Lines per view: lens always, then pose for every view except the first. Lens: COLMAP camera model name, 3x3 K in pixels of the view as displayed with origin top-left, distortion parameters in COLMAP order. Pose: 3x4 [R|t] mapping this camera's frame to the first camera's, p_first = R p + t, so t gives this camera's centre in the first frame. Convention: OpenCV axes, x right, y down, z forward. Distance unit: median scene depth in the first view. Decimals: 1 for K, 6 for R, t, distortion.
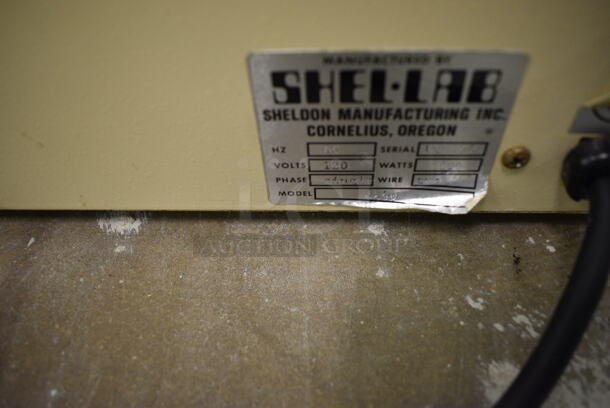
lens RADIAL K [[471.5, 0, 305.0], [0, 471.5, 204.0], [0, 0, 1]] dist [-0.099975, 0.005237]
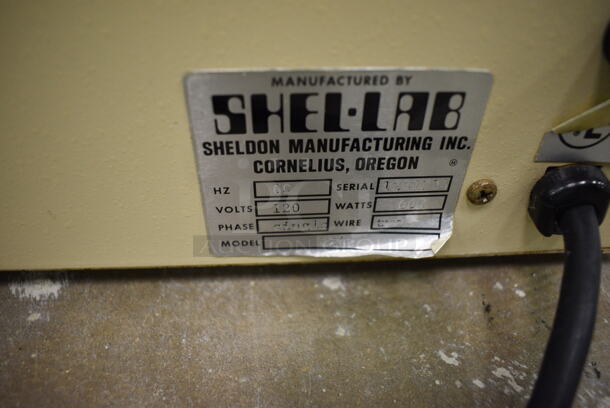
lens RADIAL K [[471.5, 0, 305.0], [0, 471.5, 204.0], [0, 0, 1]] dist [-0.099975, 0.005237]
pose [[0.991794, -0.023472, 0.125675, -0.011092], [0.042392, 0.987768, -0.150061, 0.044020], [-0.120616, 0.154157, 0.980657, 0.122485]]
